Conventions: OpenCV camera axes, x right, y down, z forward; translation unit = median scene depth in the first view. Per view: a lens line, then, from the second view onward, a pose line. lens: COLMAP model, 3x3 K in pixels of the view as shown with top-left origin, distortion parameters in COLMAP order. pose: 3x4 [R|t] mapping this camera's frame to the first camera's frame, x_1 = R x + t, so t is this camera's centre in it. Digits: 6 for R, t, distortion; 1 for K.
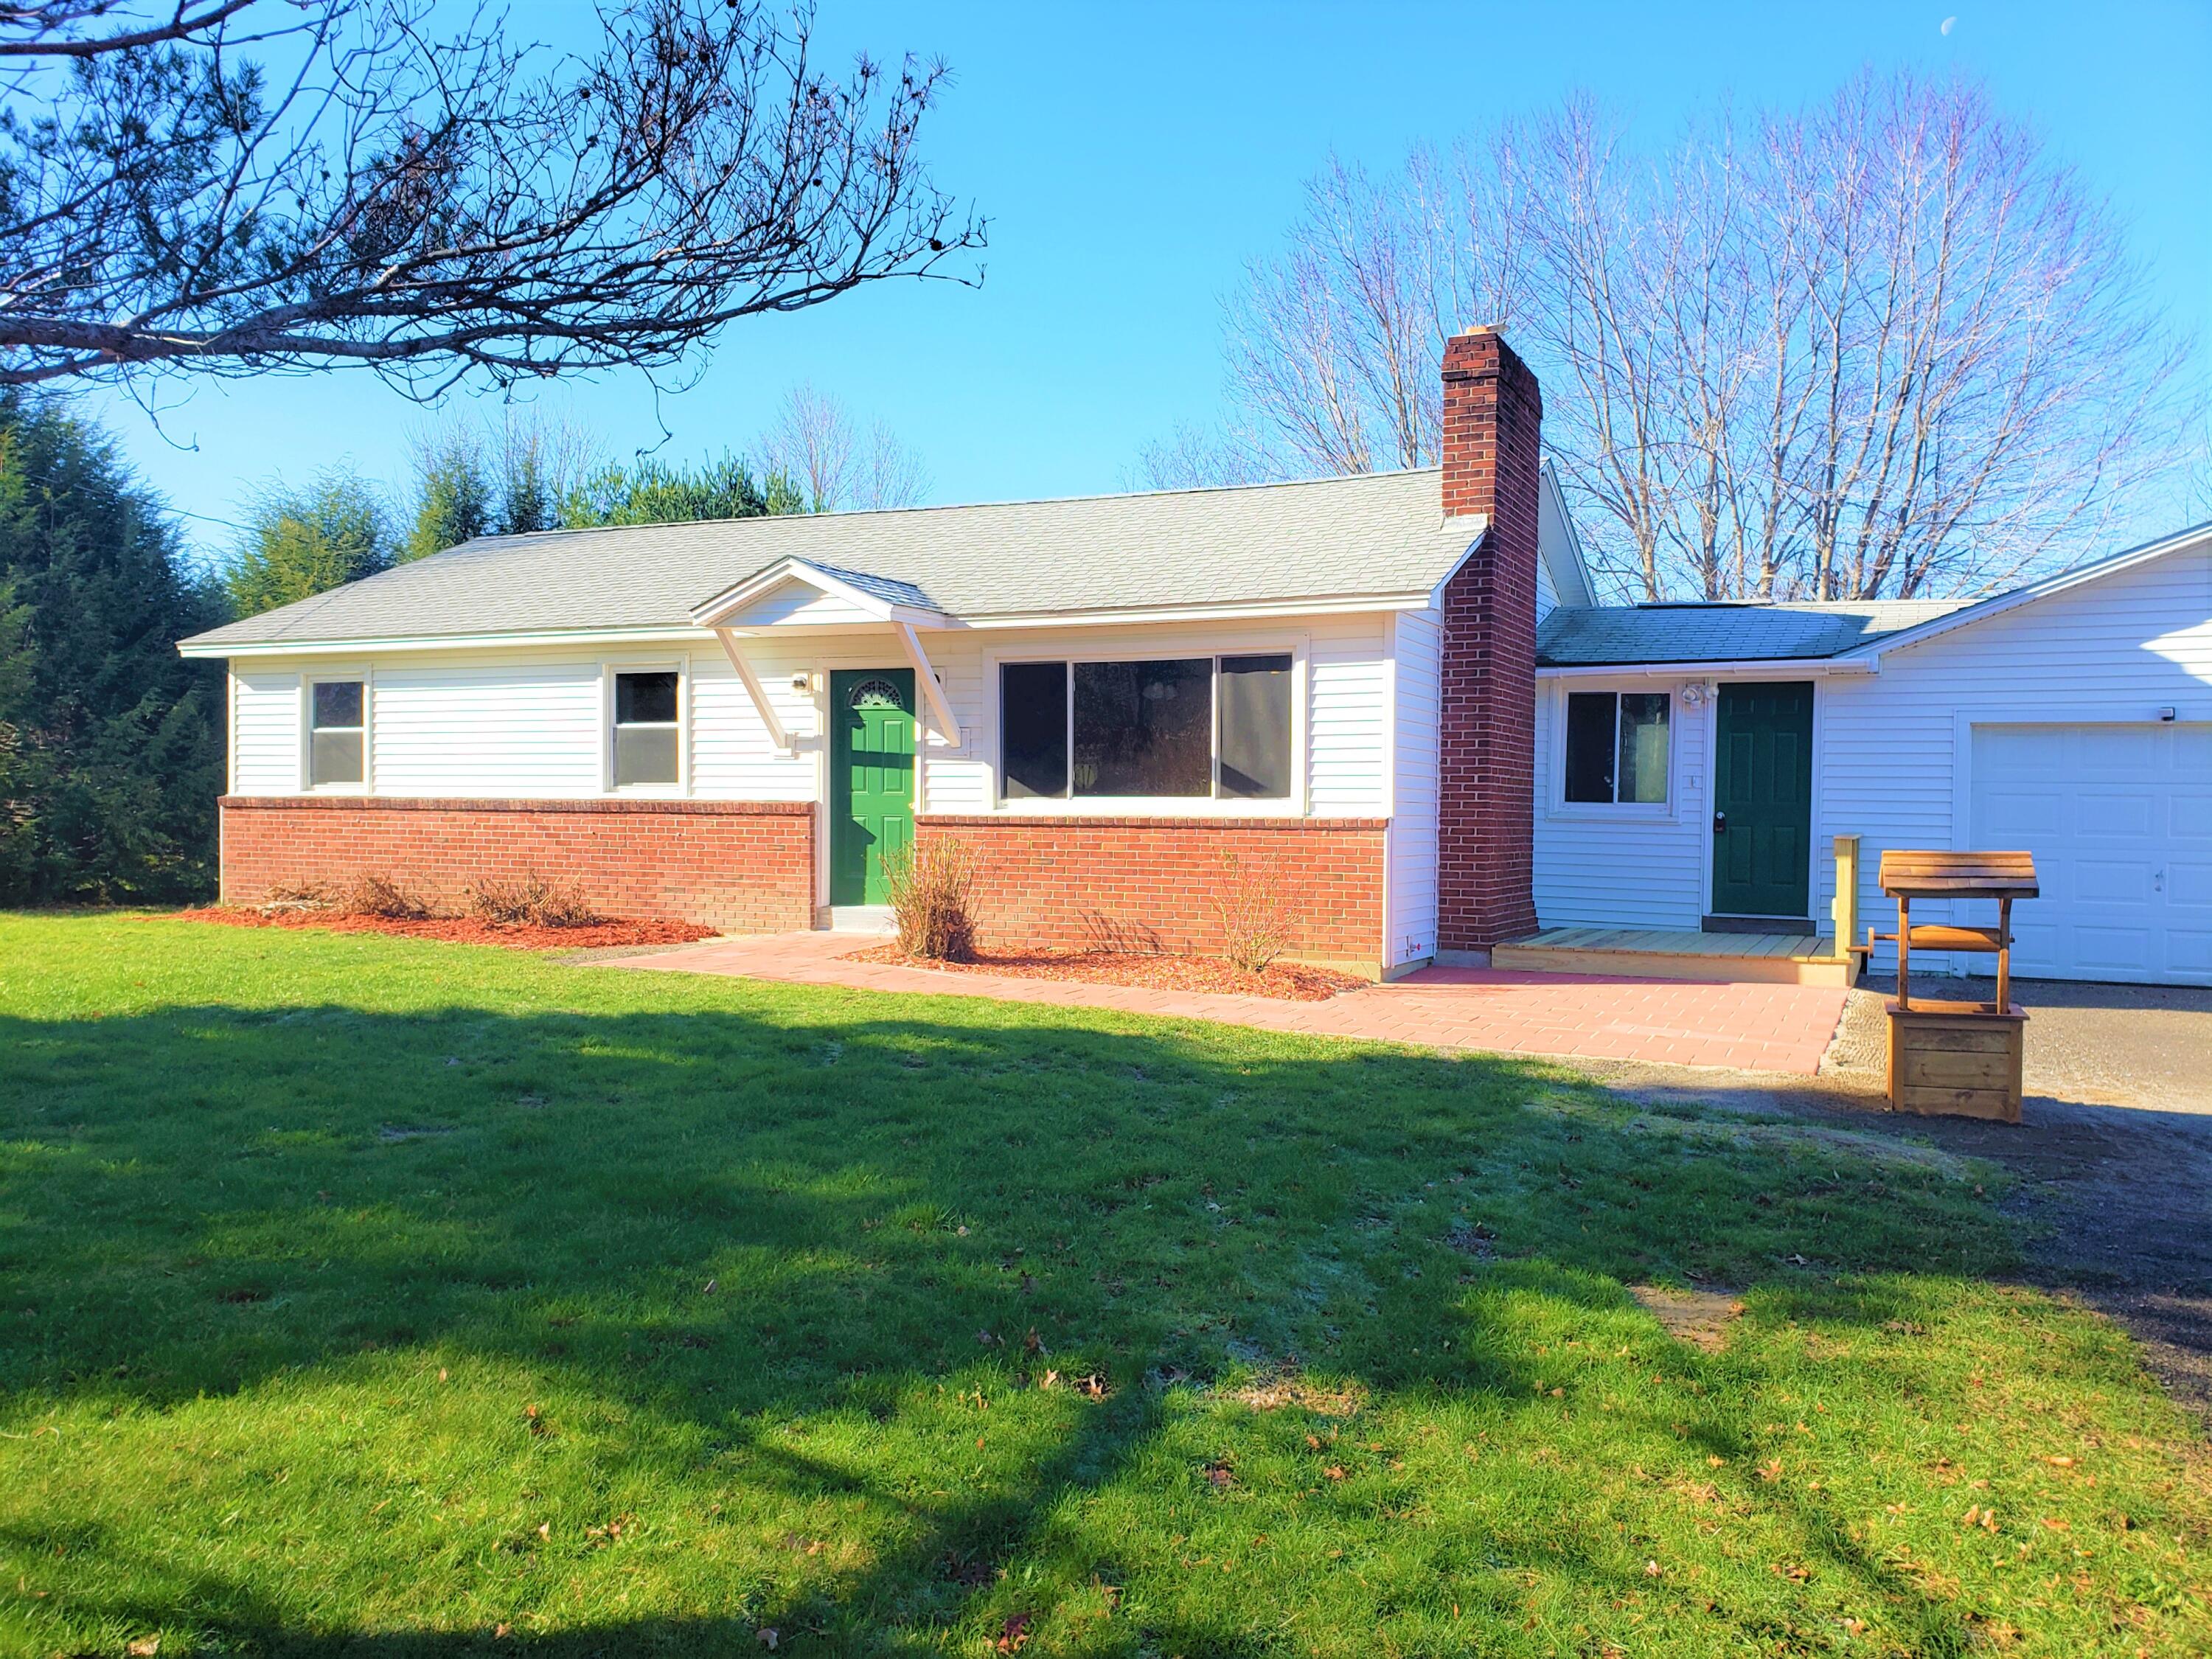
lens RADIAL K [[1736.1, 0, 1098.9], [0, 1736.1, 856.4], [0, 0, 1]] dist [0.030395, -0.005523]
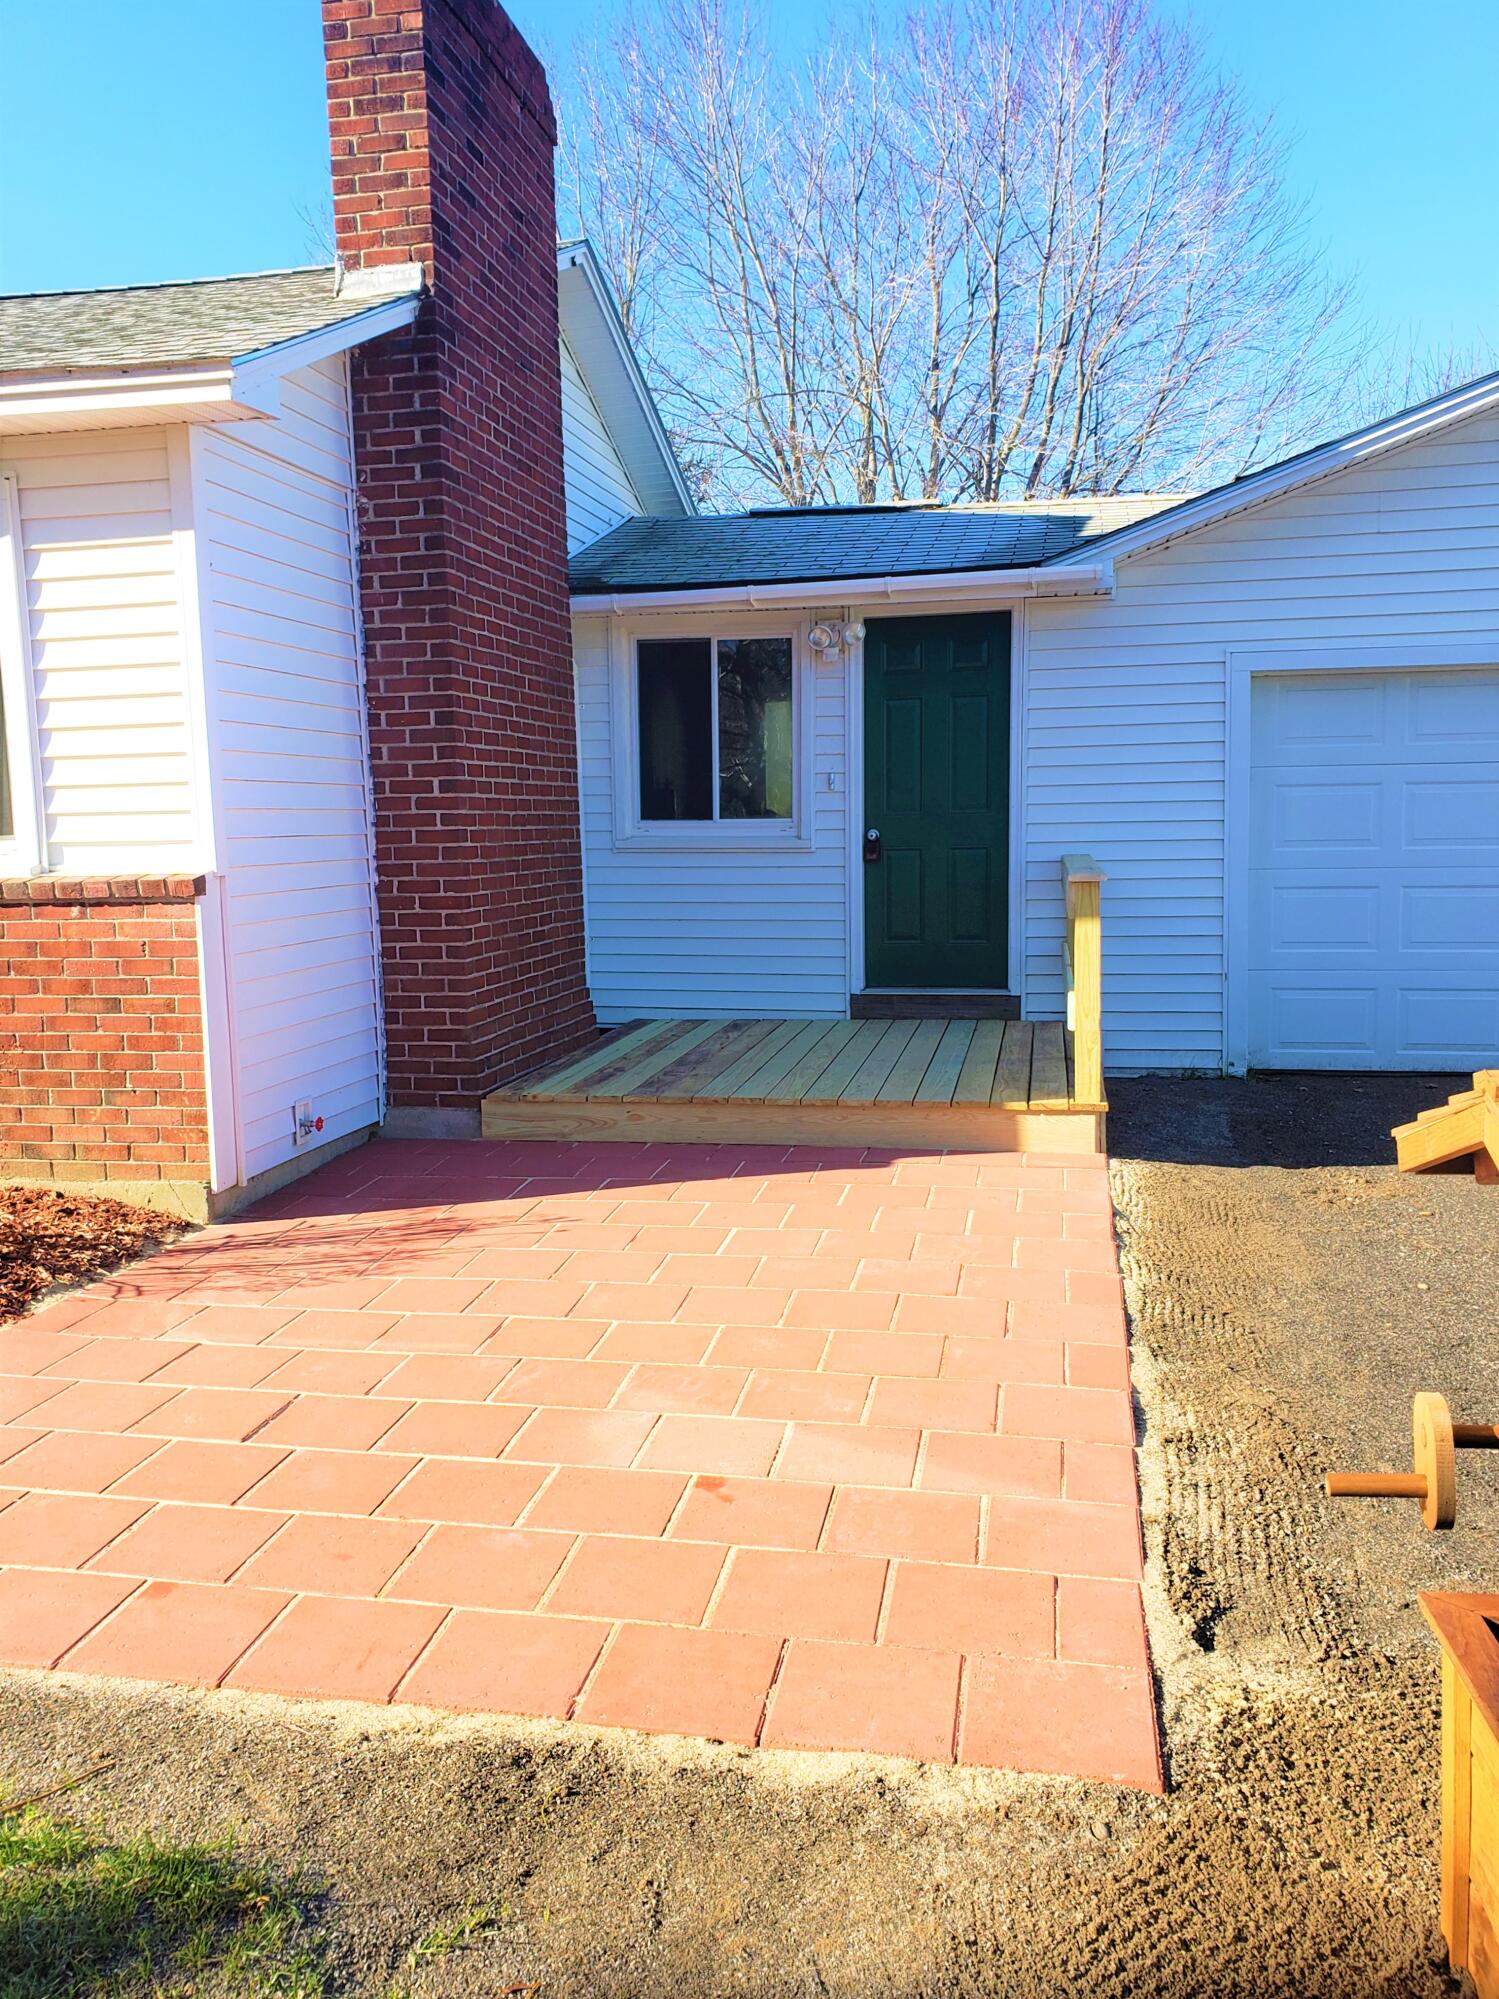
lens RADIAL K [[1568.9, 0, 737.7], [0, 1568.9, 994.1], [0, 0, 1]] dist [0.030395, -0.005523]
pose [[0.970047, -0.060985, 0.235136, 0.188356], [0.040901, 0.995158, 0.089370, -0.020427], [-0.239448, -0.077076, 0.967845, 0.504725]]
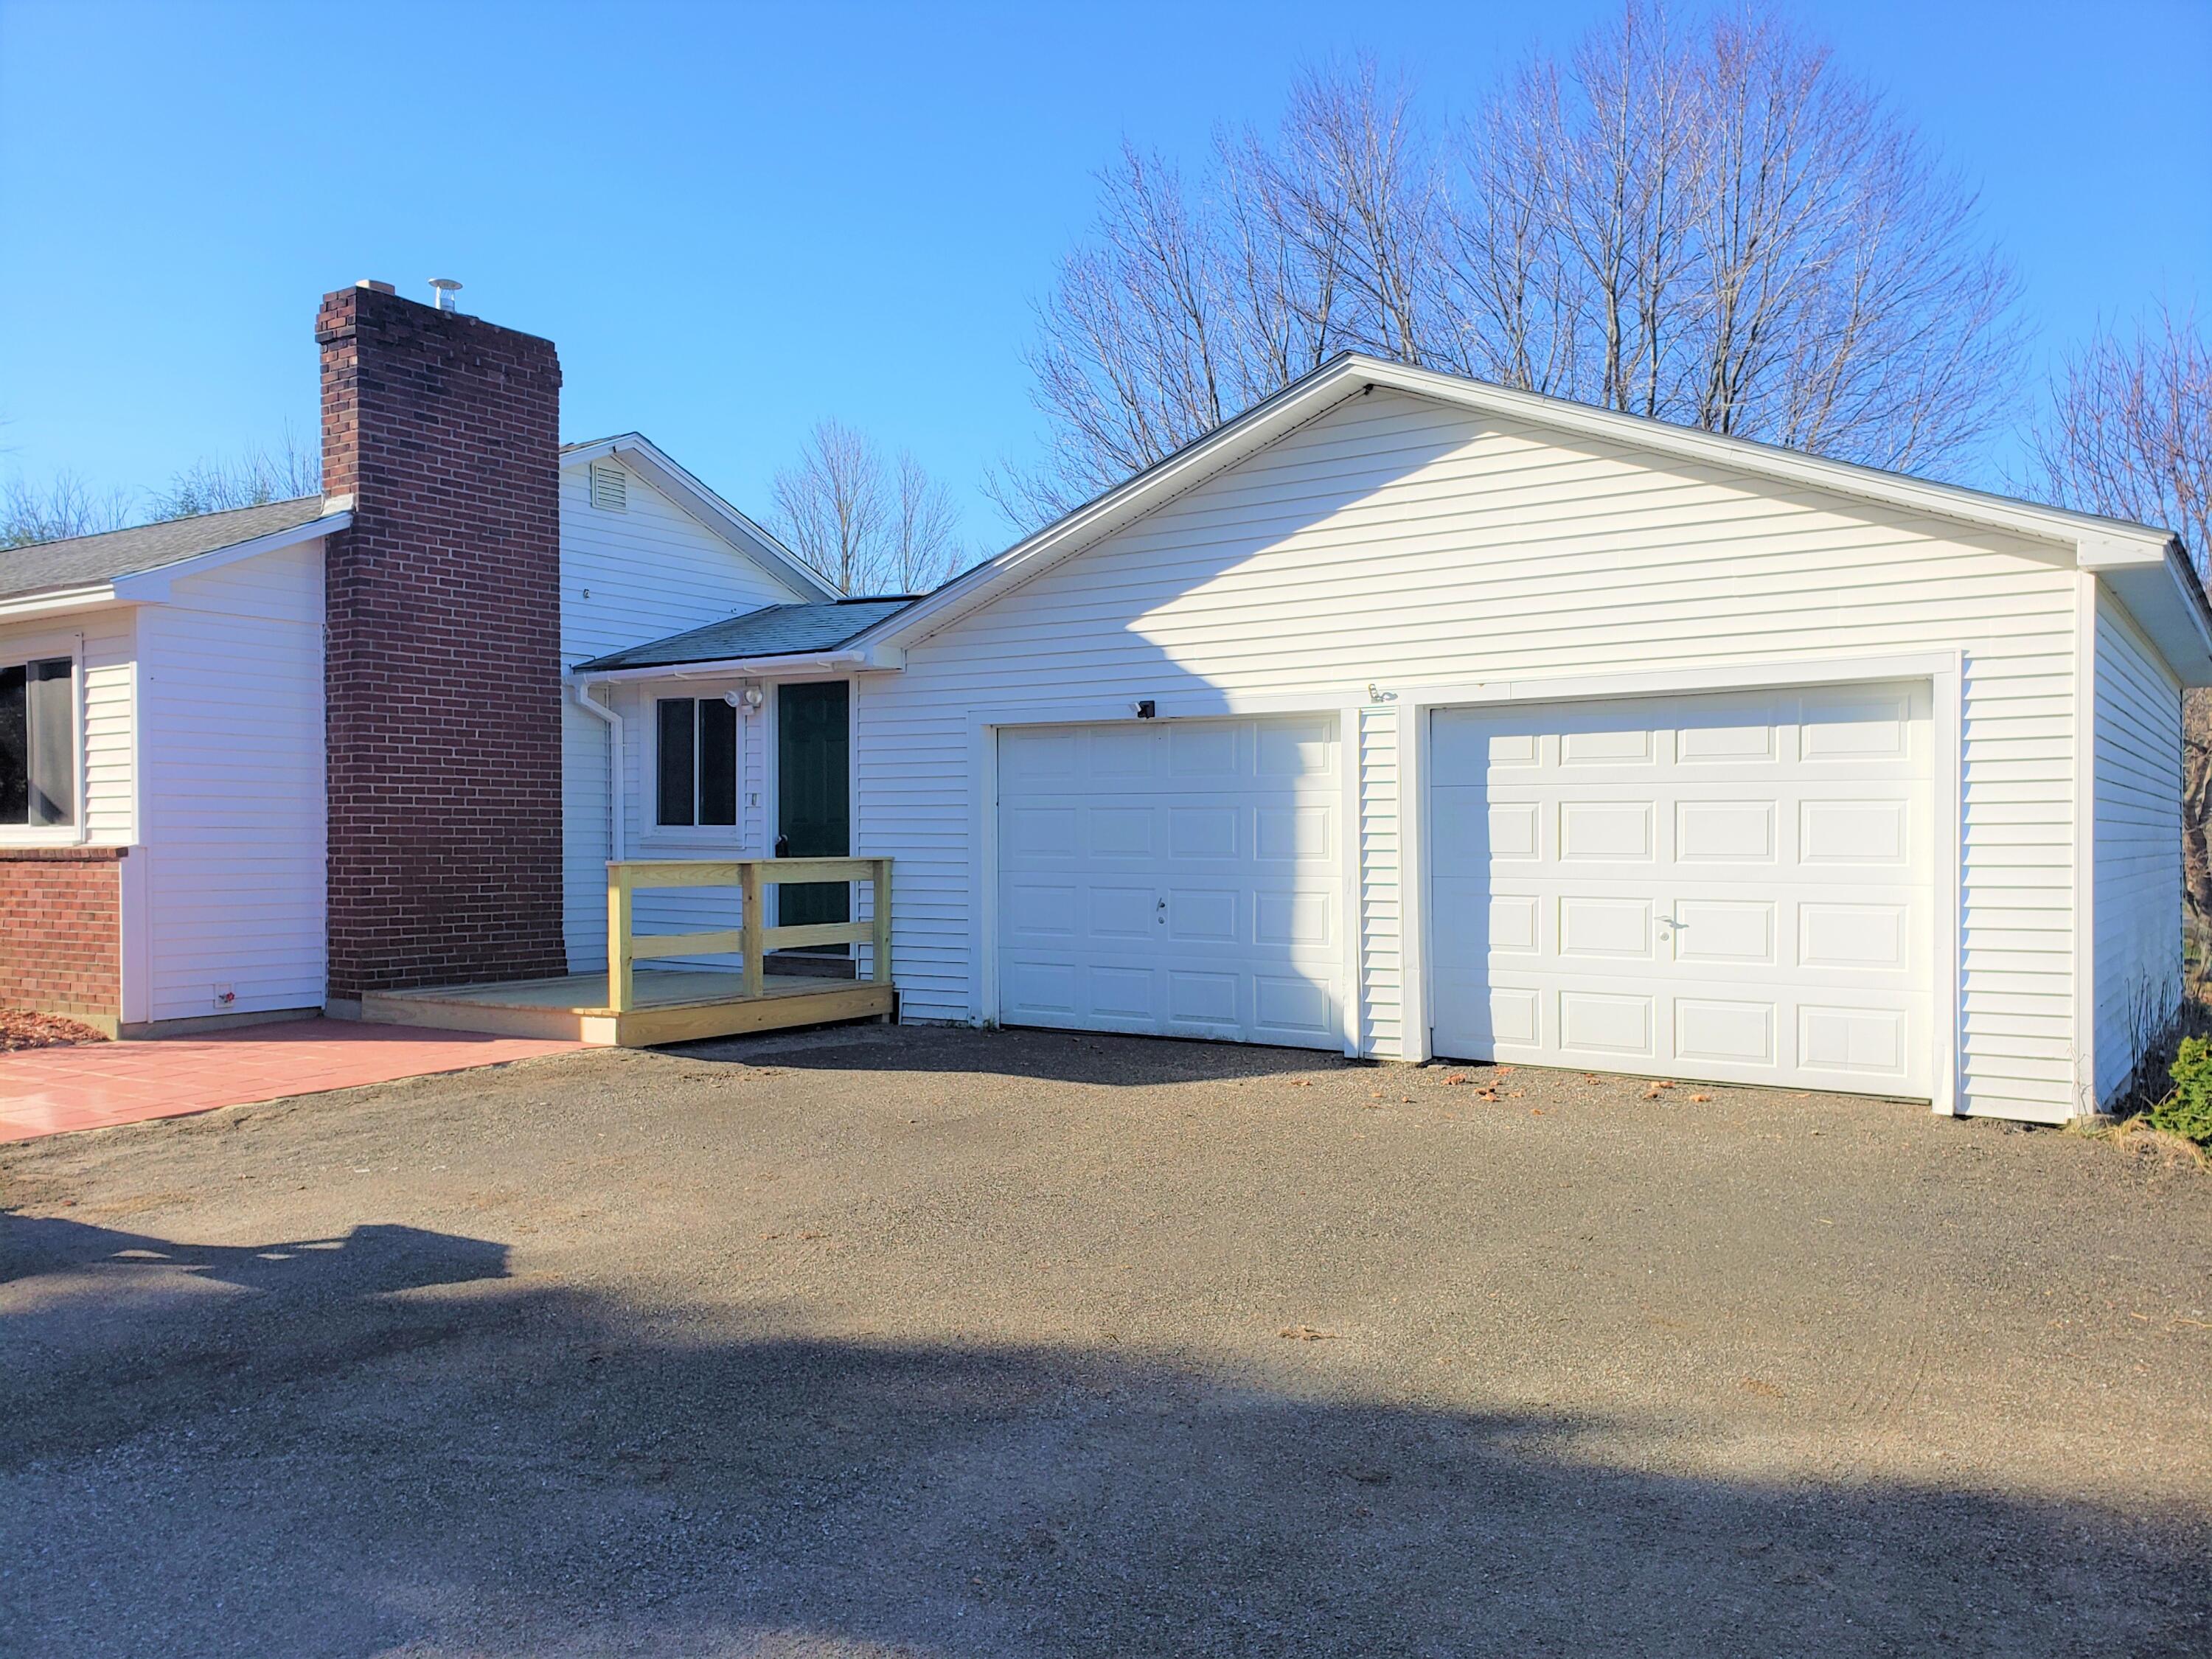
lens RADIAL K [[1736.1, 0, 1122.0], [0, 1736.1, 838.7], [0, 0, 1]] dist [0.030395, -0.005523]
pose [[0.990876, -0.013102, -0.134140, 0.705761], [0.009427, 0.999564, -0.027994, 0.002630], [0.134448, 0.026474, 0.990567, 0.192672]]
